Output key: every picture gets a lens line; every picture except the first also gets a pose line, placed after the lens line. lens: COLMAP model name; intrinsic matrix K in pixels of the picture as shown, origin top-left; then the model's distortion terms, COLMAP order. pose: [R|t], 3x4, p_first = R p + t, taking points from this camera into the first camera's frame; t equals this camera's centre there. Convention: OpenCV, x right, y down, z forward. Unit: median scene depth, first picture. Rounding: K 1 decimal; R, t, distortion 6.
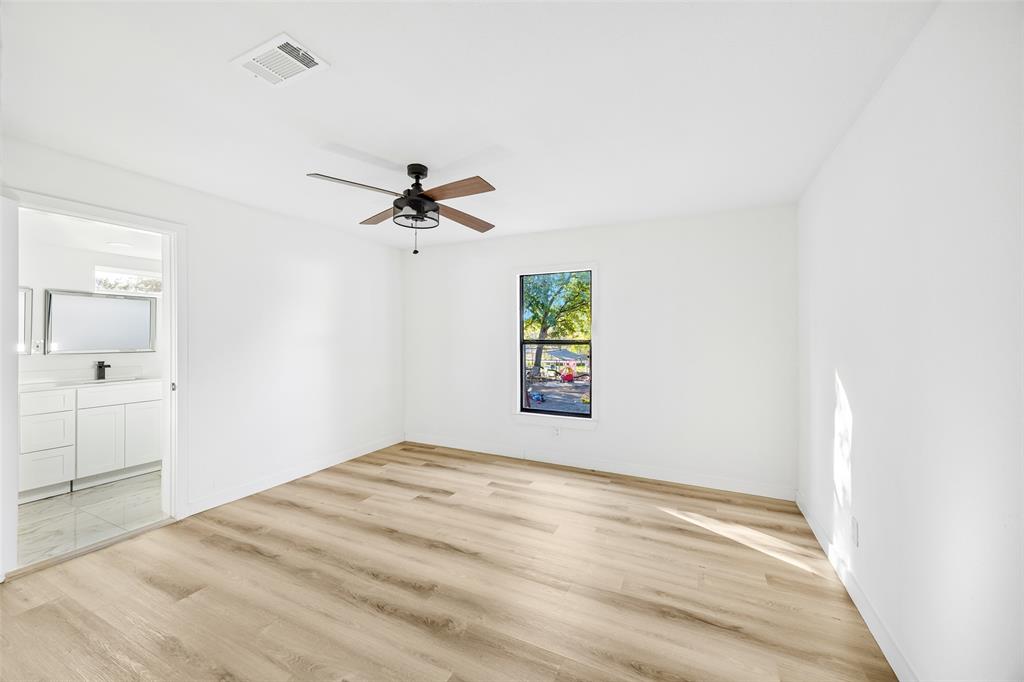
lens RADIAL K [[391.6, 0, 517.1], [0, 391.6, 344.2], [0, 0, 1]] dist [-0.005731, 0.000019]
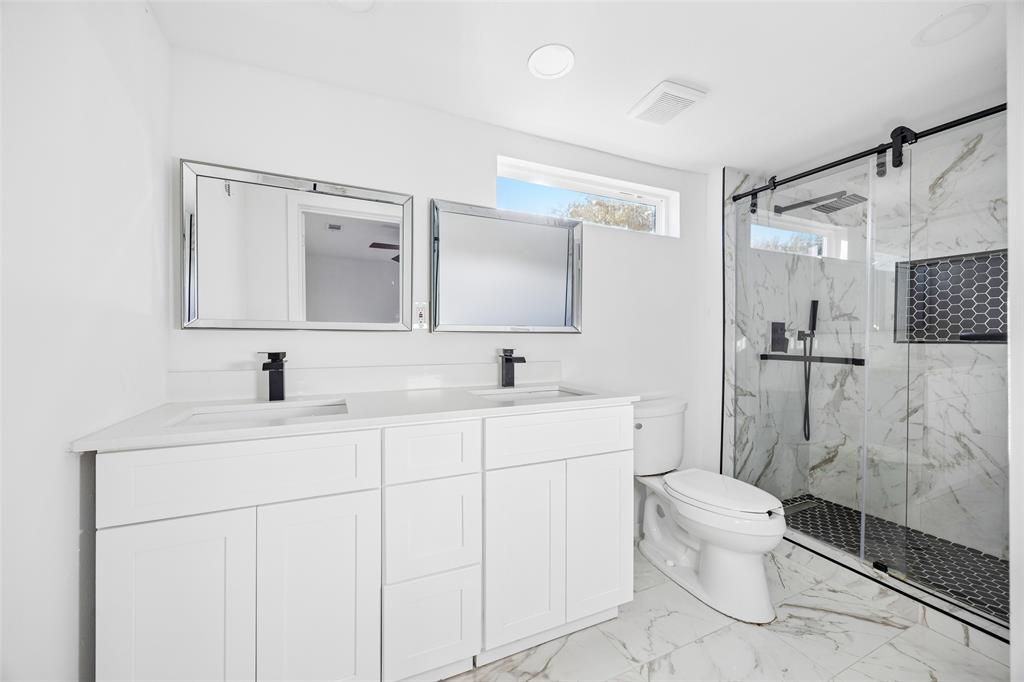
lens RADIAL K [[391.6, 0, 509.9], [0, 391.6, 334.2], [0, 0, 1]] dist [-0.005731, 0.000019]
pose [[0.768818, 0.011338, -0.639368, -0.762148], [-0.001891, 0.999879, 0.015458, 0.018448], [0.639465, -0.010675, 0.768746, 0.633493]]
